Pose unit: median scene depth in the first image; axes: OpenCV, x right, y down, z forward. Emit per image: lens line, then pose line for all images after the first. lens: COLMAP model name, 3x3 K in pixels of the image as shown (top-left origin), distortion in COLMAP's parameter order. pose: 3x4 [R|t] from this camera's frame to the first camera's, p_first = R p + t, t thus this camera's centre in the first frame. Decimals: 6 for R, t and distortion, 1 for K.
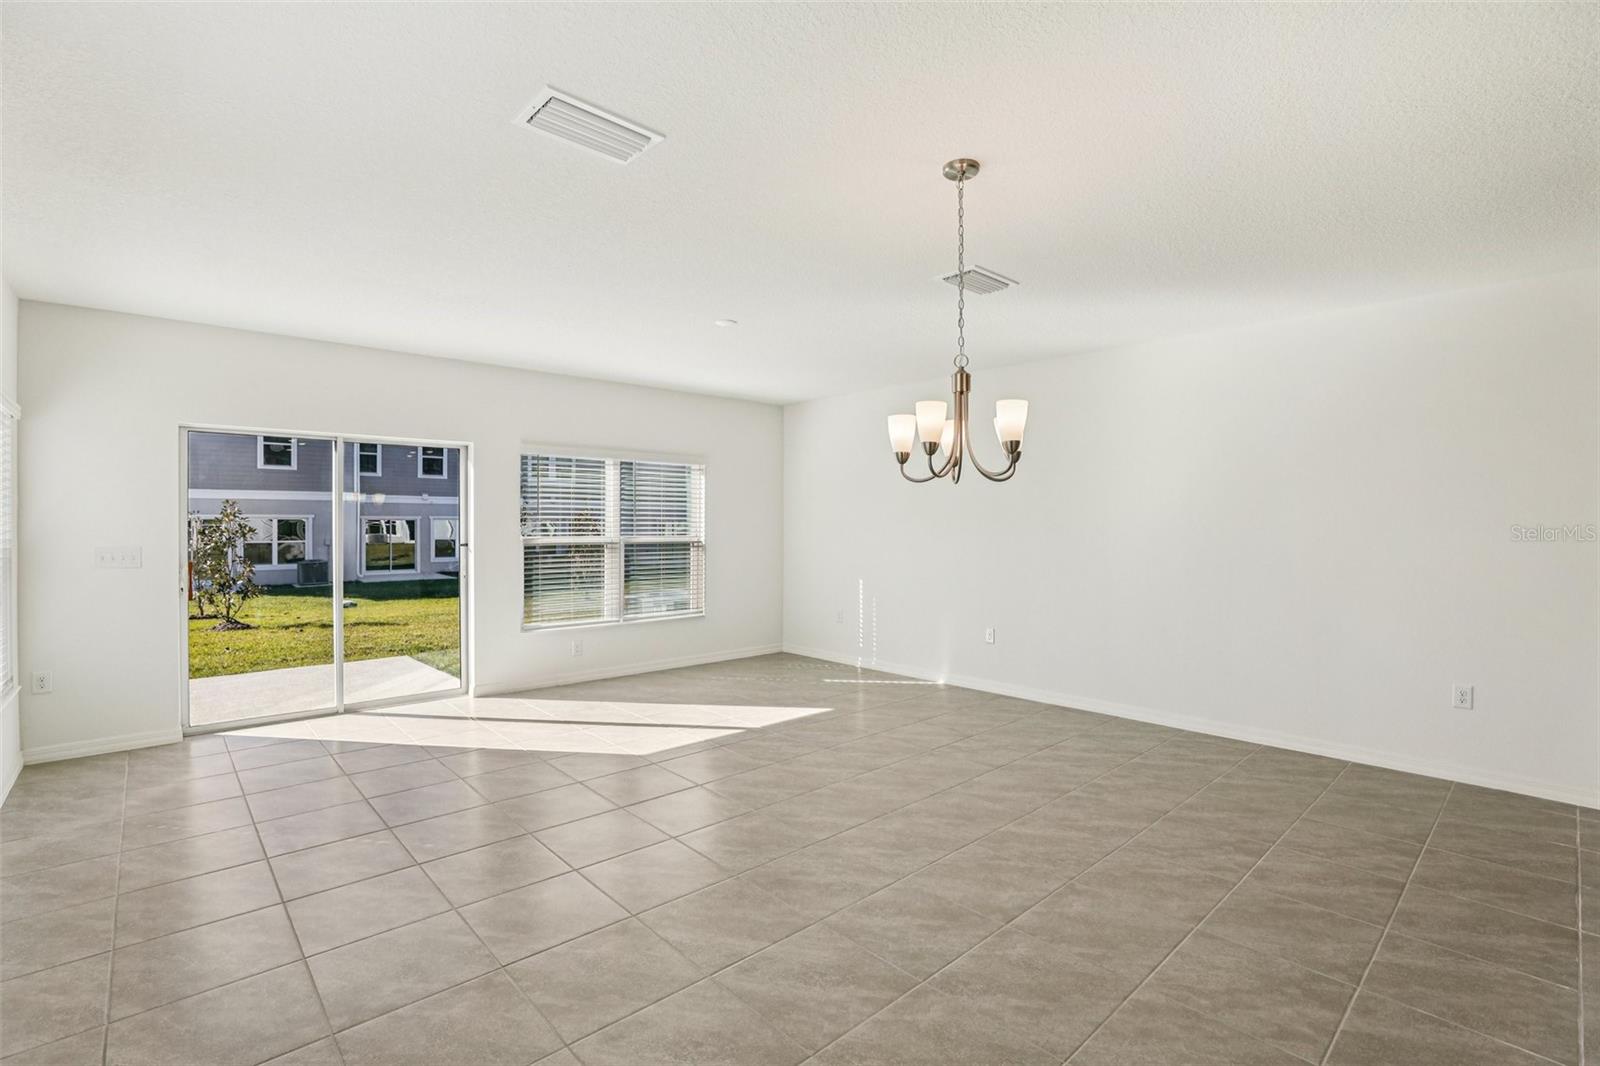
lens RADIAL K [[729.1, 0, 799.1], [0, 729.1, 525.2], [0, 0, 1]] dist [-0.028748, 0.005544]
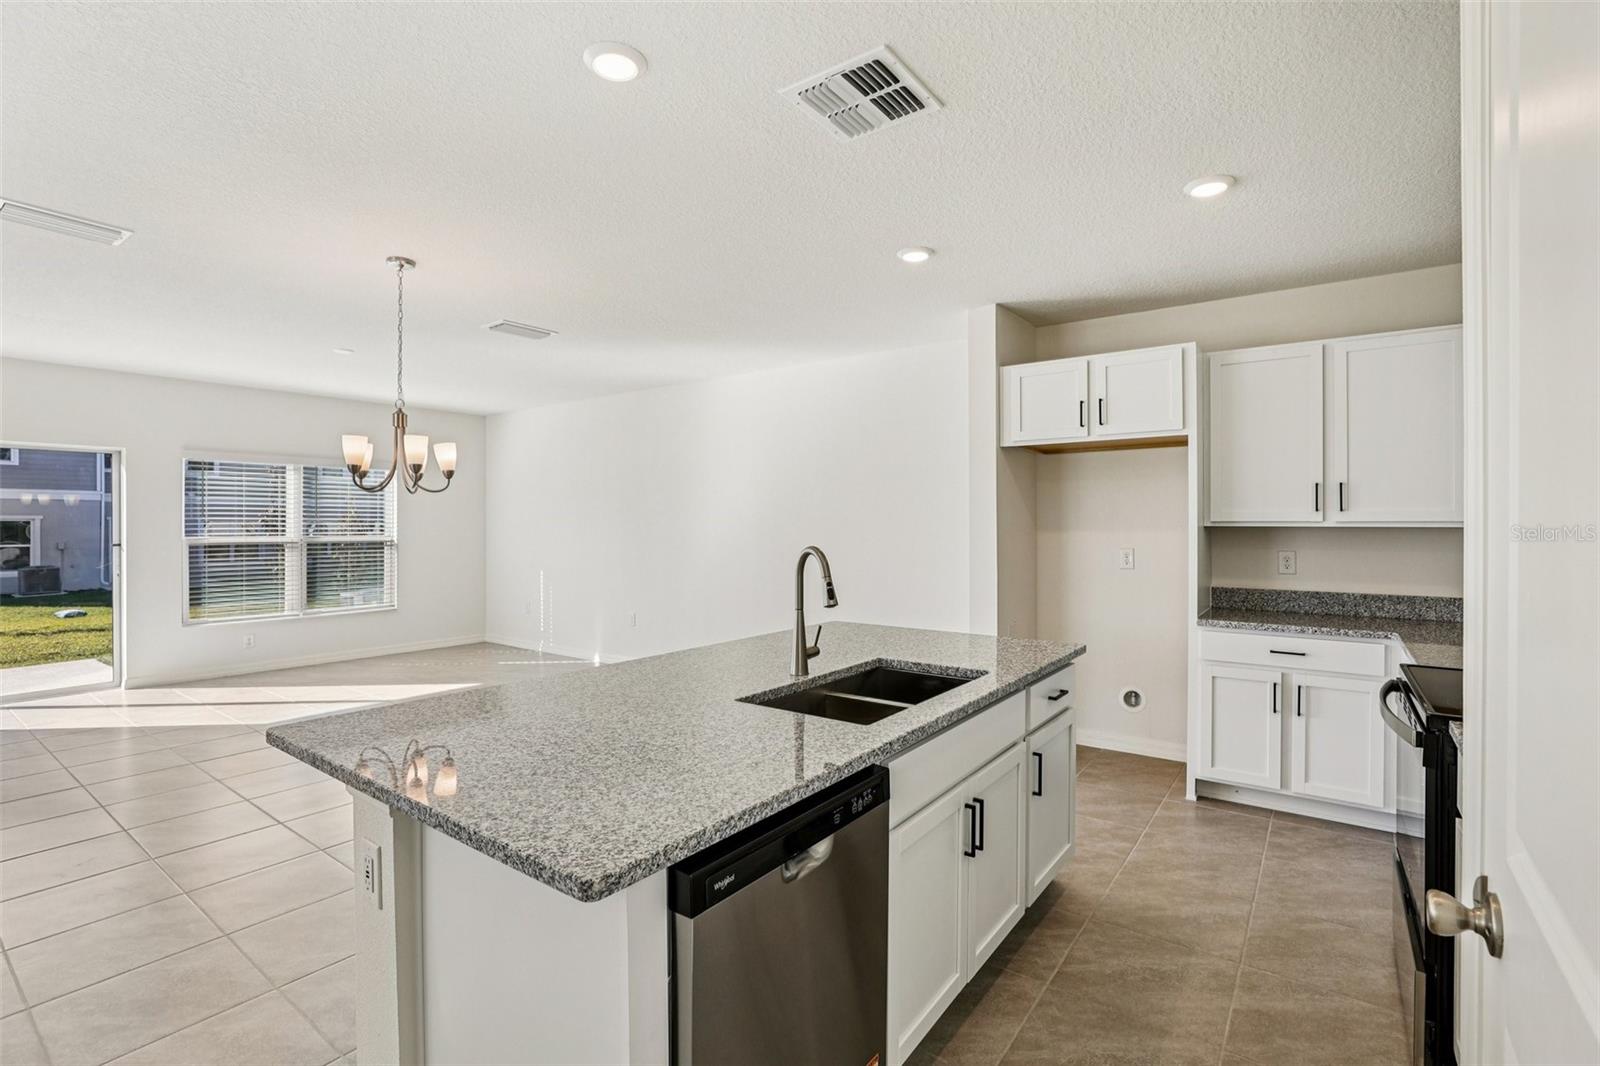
lens RADIAL K [[729.1, 0, 804.4], [0, 729.1, 526.2], [0, 0, 1]] dist [-0.028748, 0.005544]
pose [[0.979943, -0.003804, 0.199241, 0.273620], [0.003587, 0.999993, 0.001450, 0.001574], [-0.199245, -0.000706, 0.979950, -0.189426]]
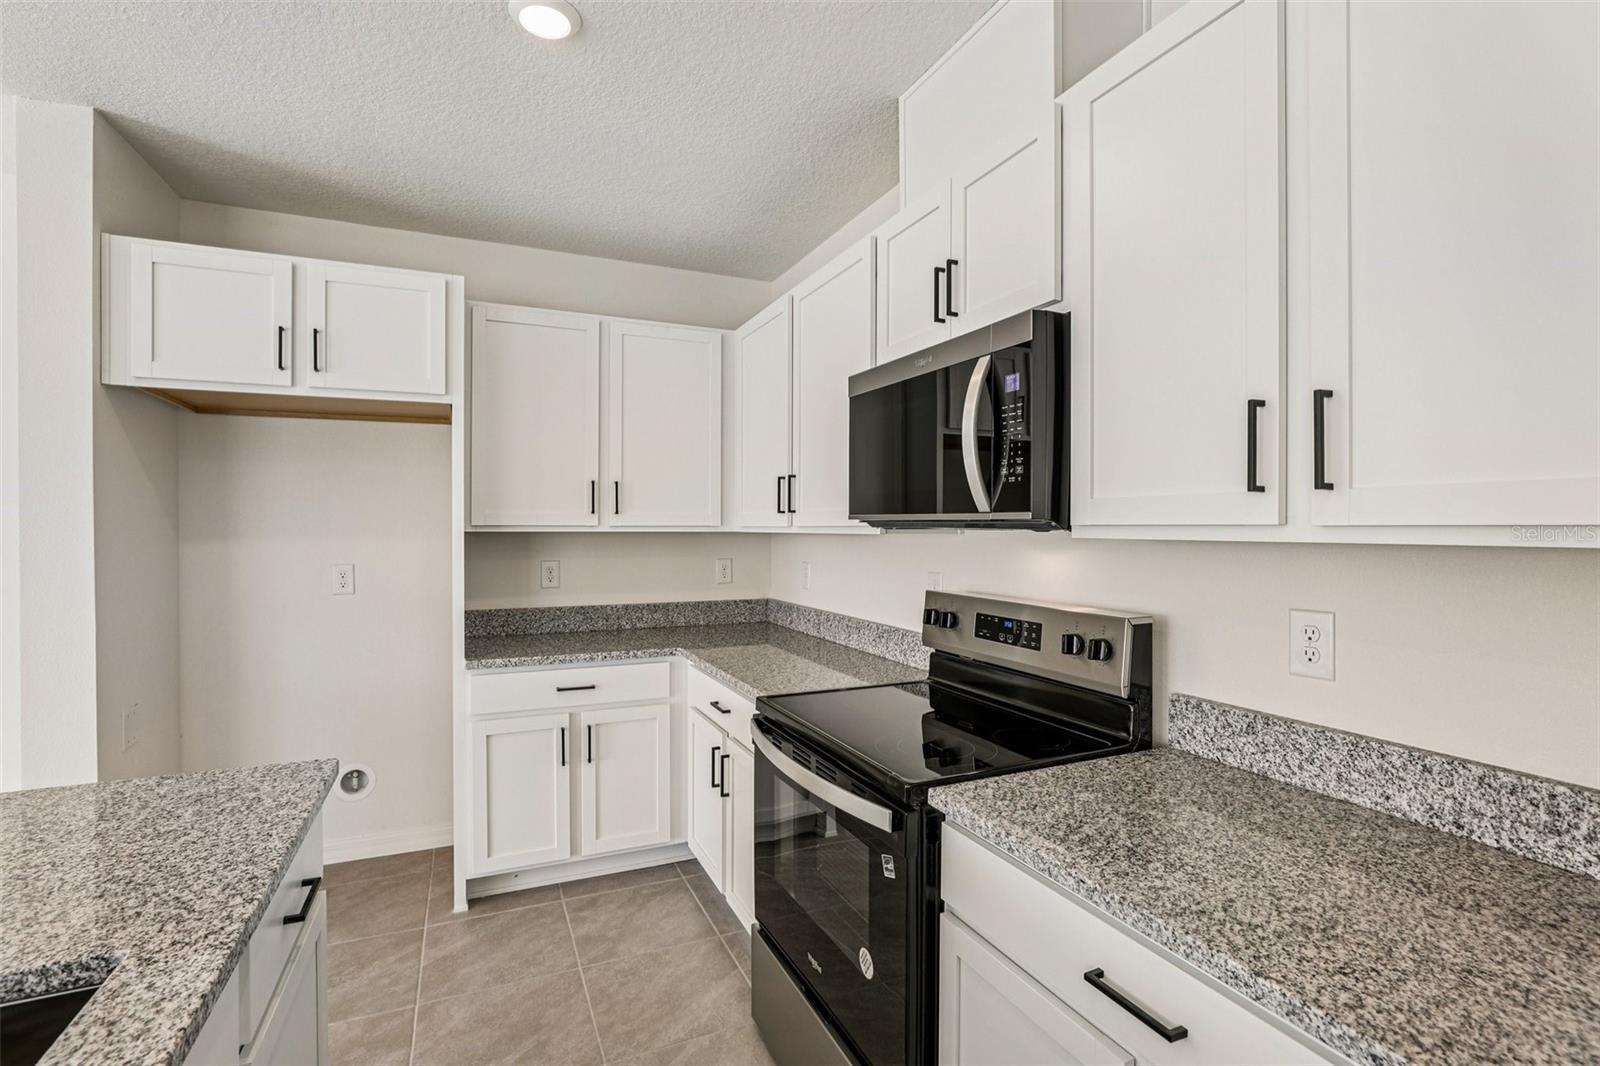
lens RADIAL K [[729.1, 0, 800.3], [0, 729.1, 531.8], [0, 0, 1]] dist [-0.028748, 0.005544]
pose [[0.306172, -0.007909, 0.951943, 0.336216], [0.002022, 0.999969, 0.007658, 0.000810], [-0.951974, -0.000420, 0.306179, -0.047095]]
